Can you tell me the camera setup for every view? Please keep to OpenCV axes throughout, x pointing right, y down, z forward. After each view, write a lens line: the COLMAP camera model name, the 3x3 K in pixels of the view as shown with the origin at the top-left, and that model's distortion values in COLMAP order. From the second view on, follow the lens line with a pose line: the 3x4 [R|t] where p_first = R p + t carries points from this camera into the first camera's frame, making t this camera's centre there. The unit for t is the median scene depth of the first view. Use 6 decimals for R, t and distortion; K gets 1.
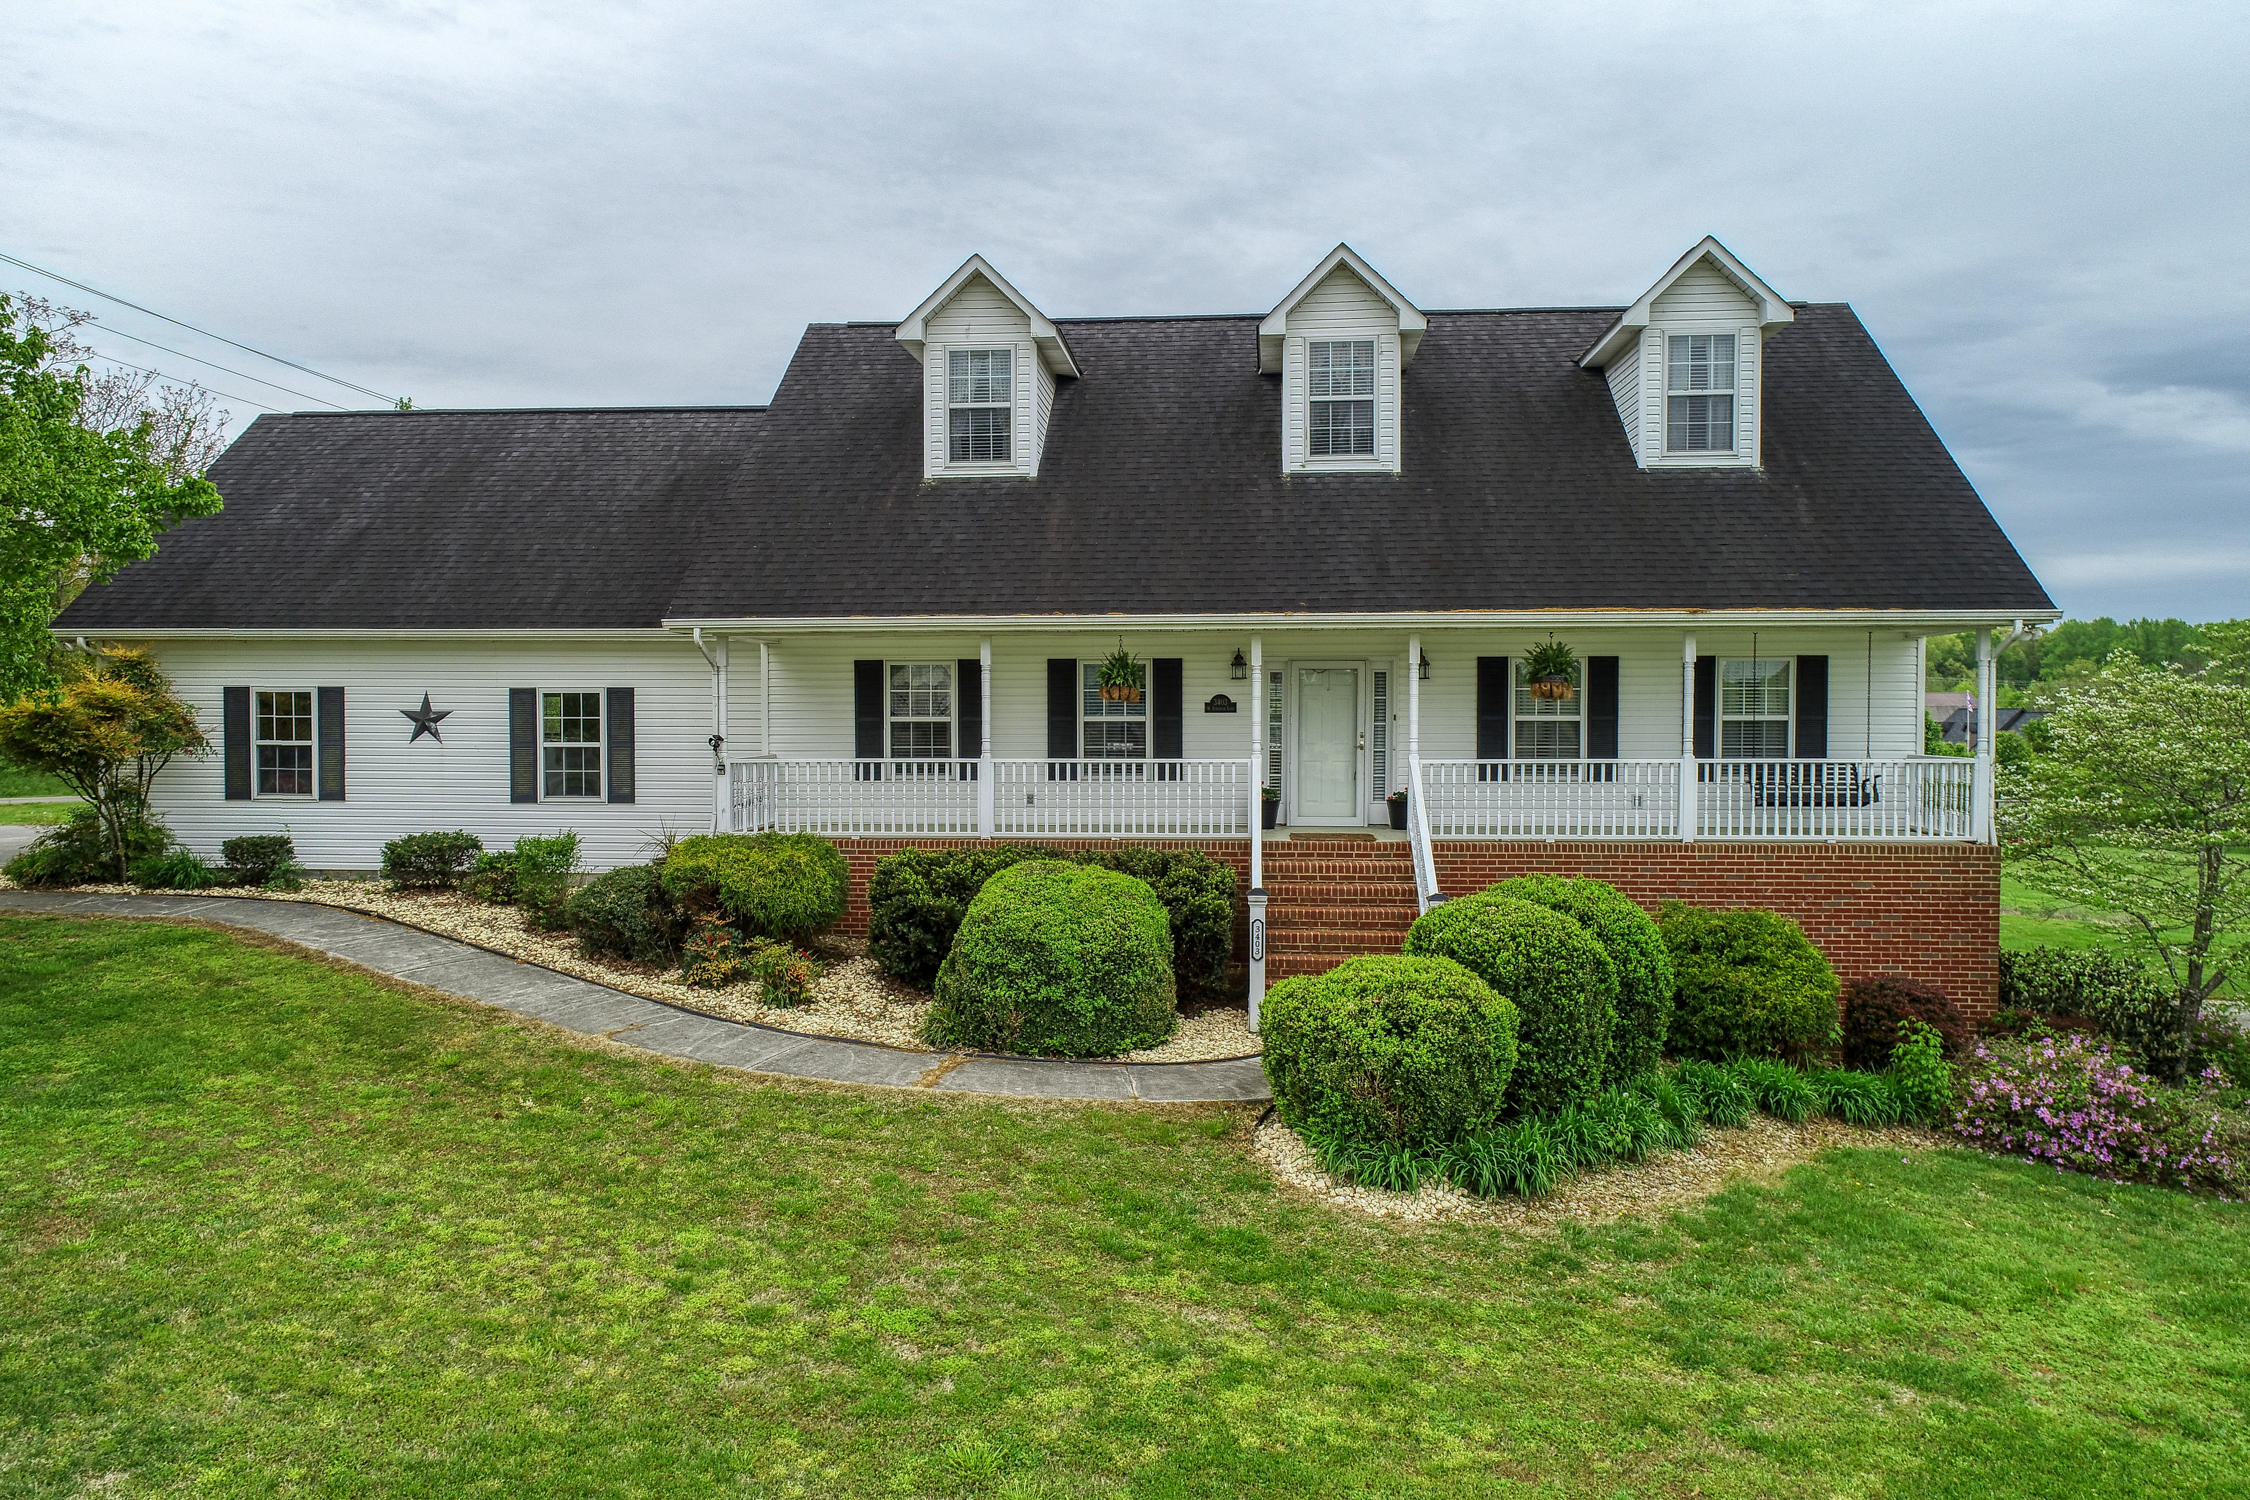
lens RADIAL K [[1522.0, 0, 1125.0], [0, 1522.0, 750.0], [0, 0, 1]] dist [-0.003421, 0.001780]
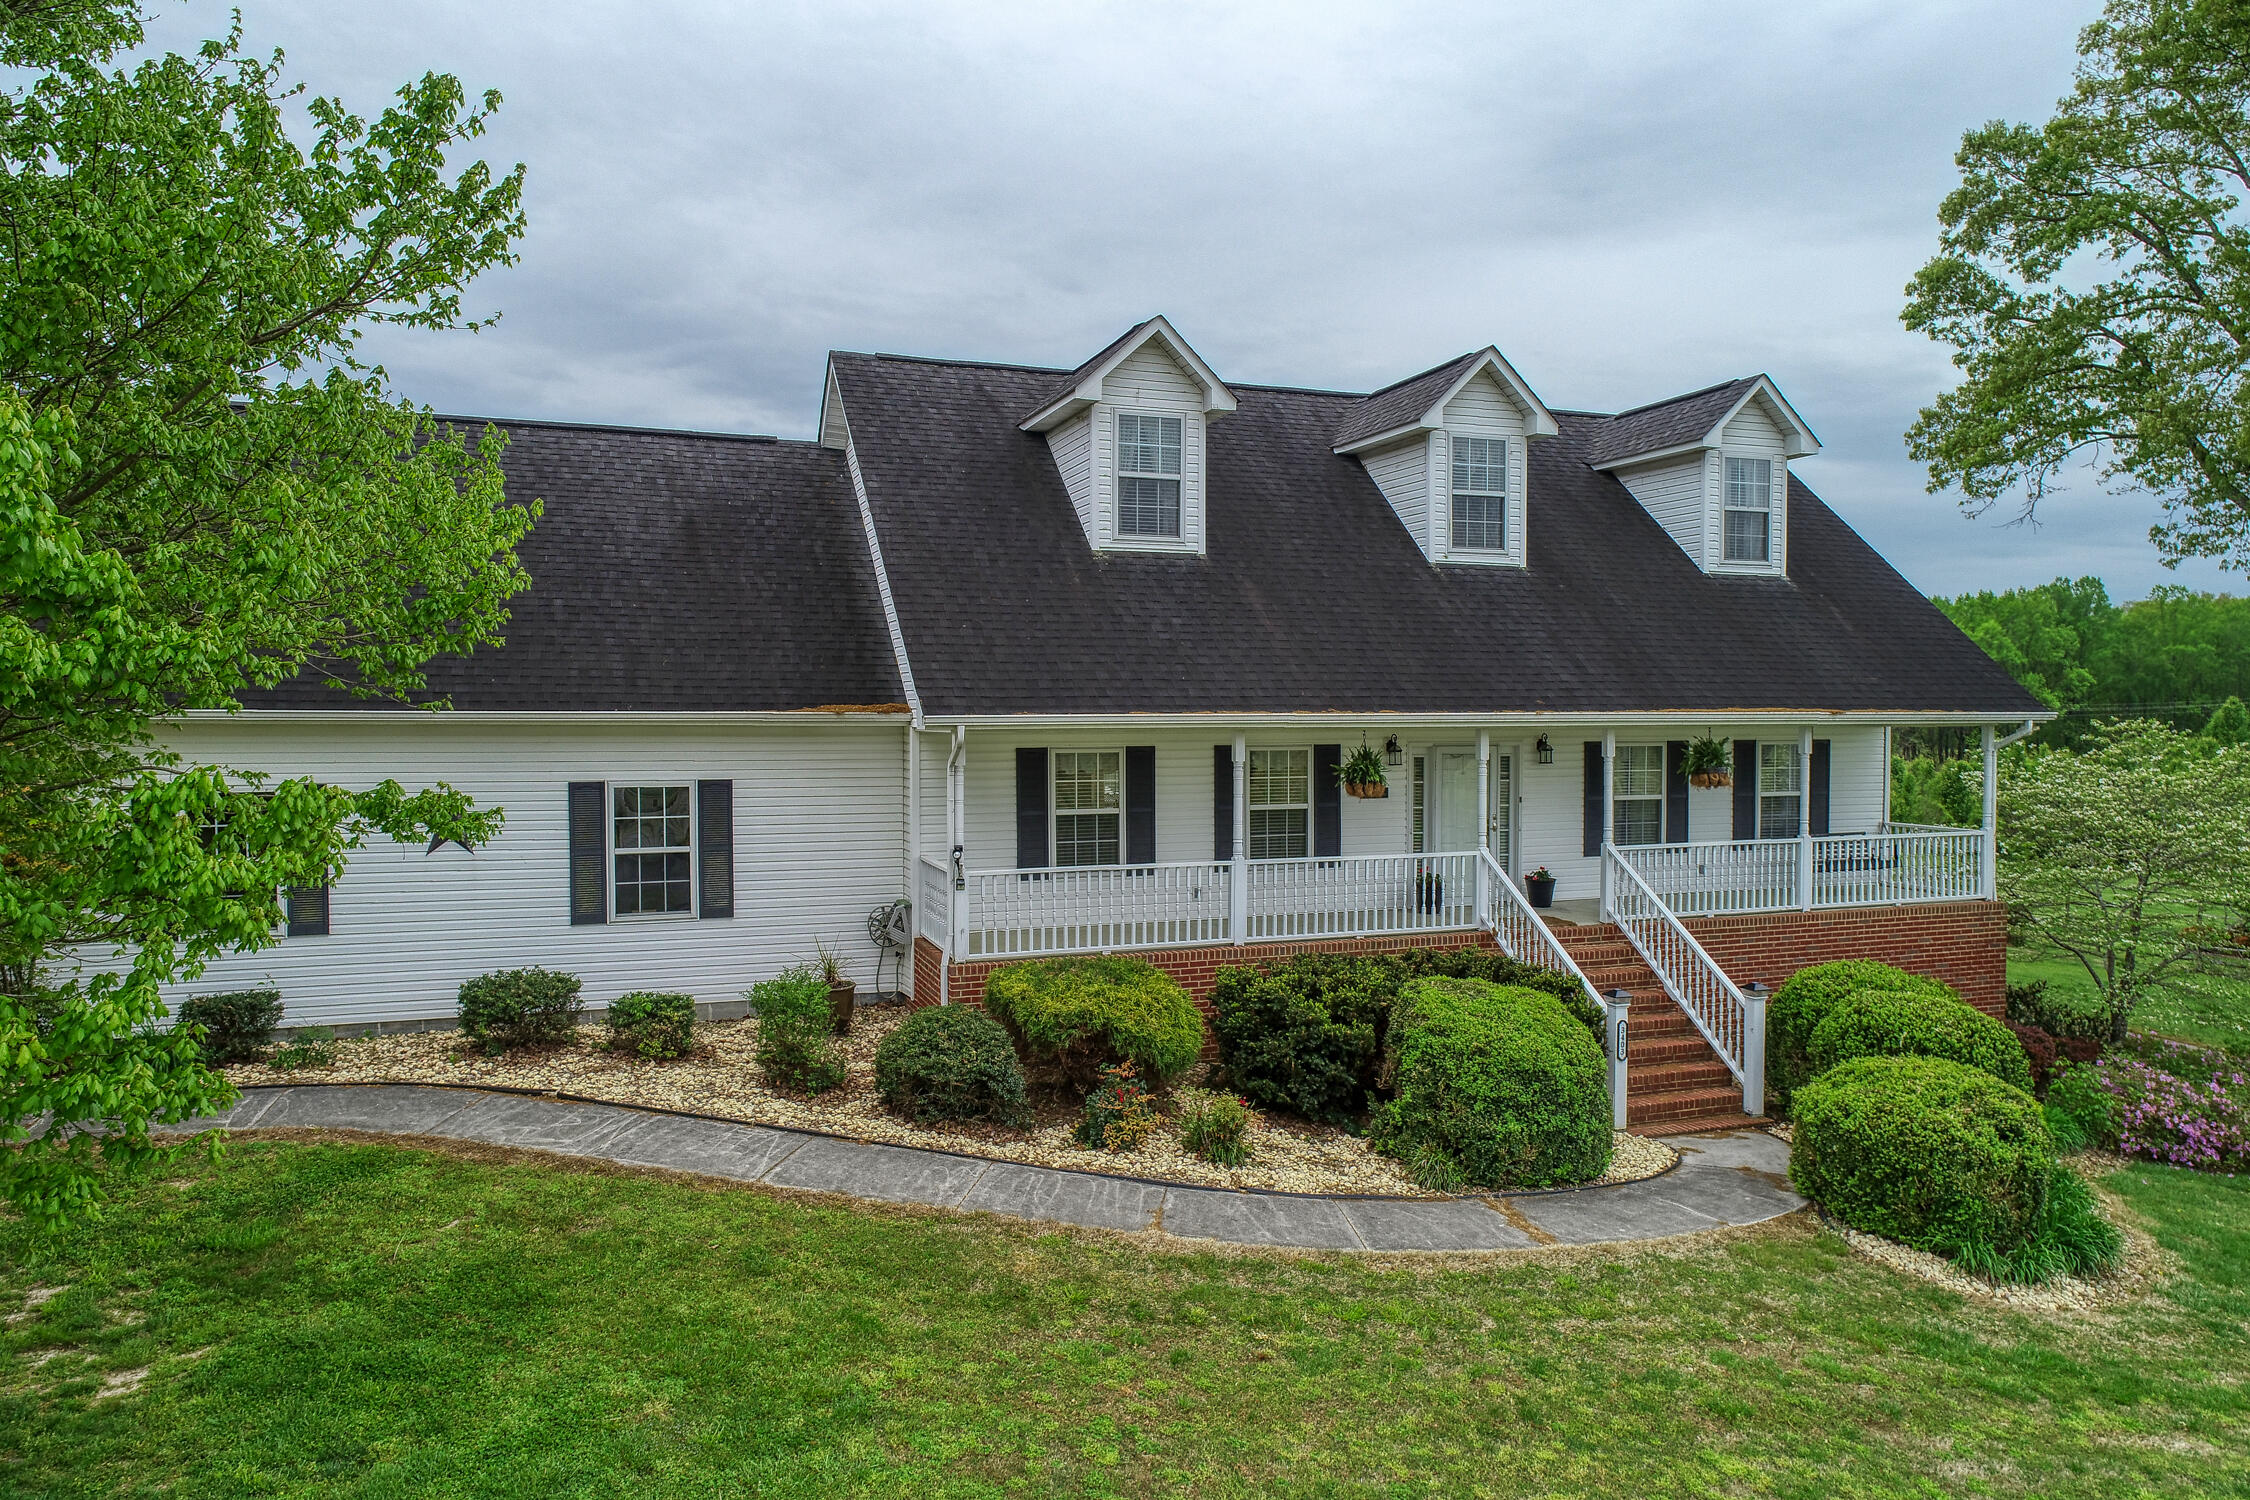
lens RADIAL K [[1522.0, 0, 1125.0], [0, 1522.0, 750.0], [0, 0, 1]] dist [-0.003421, 0.001780]
pose [[0.907276, -0.010812, 0.420397, -0.519807], [0.009490, 0.999941, 0.005237, -0.064776], [-0.420429, -0.000762, 0.907325, 0.162572]]
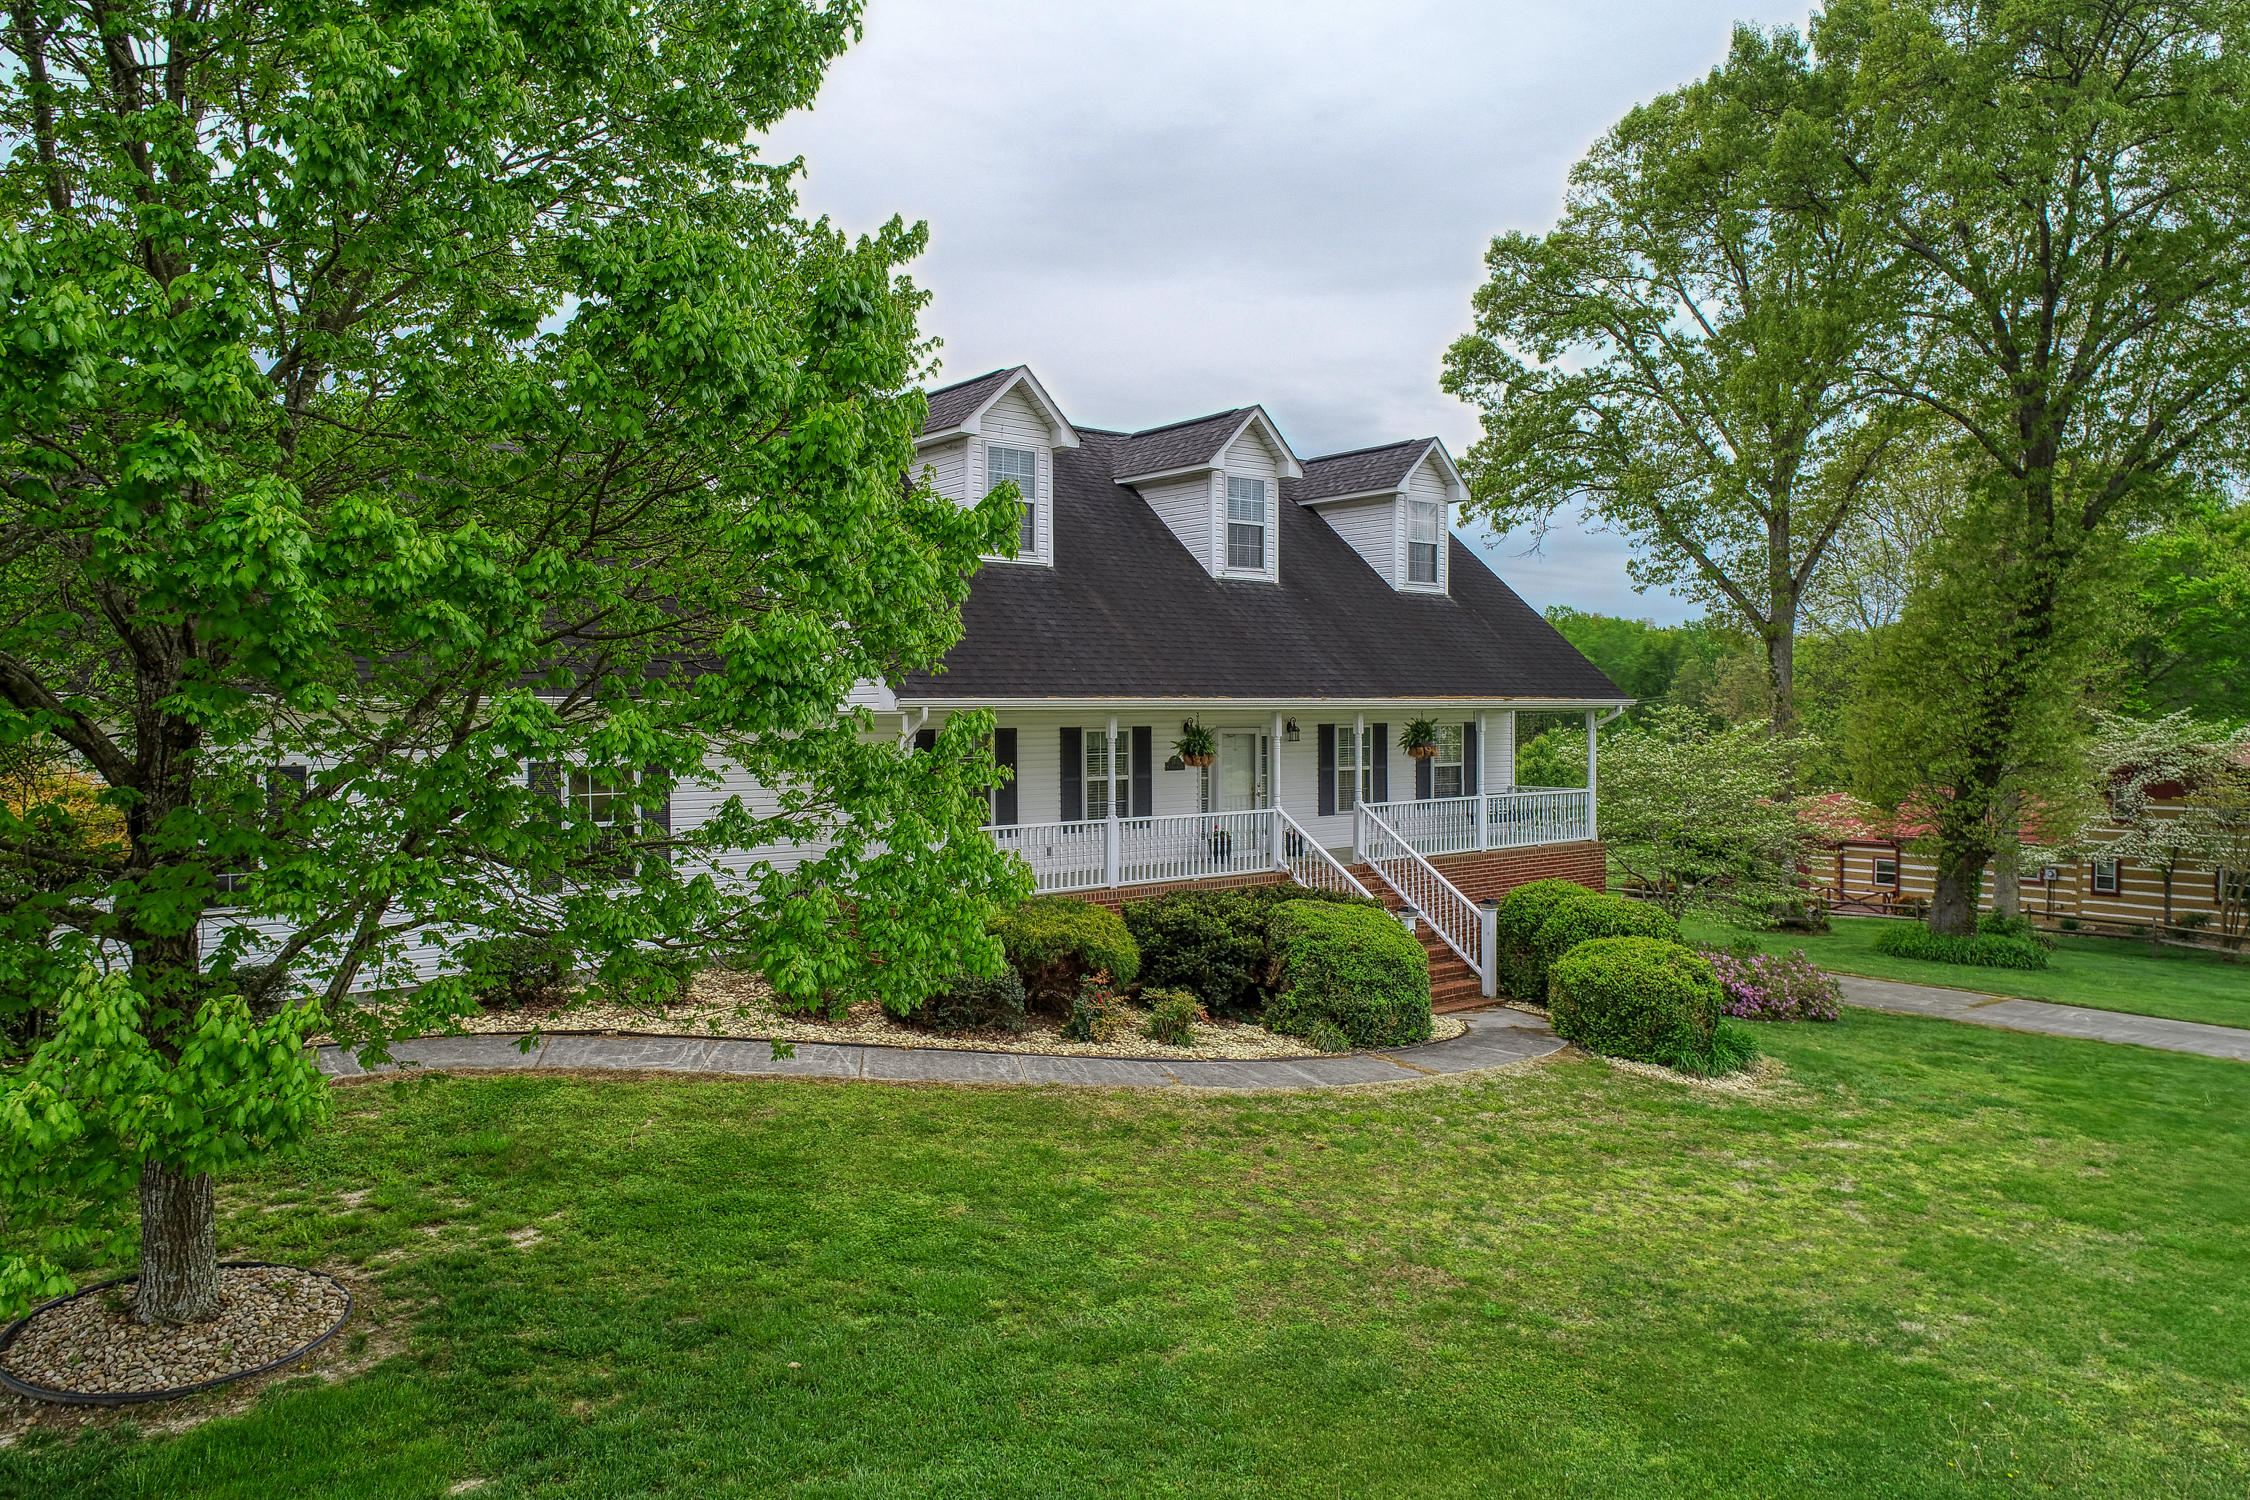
lens RADIAL K [[1522.0, 0, 1125.0], [0, 1522.0, 750.0], [0, 0, 1]] dist [-0.003421, 0.001780]
pose [[0.720122, -0.019127, 0.693584, -0.836805], [0.019944, 0.999778, 0.006864, -0.051283], [-0.693561, 0.008890, 0.720343, 0.152198]]
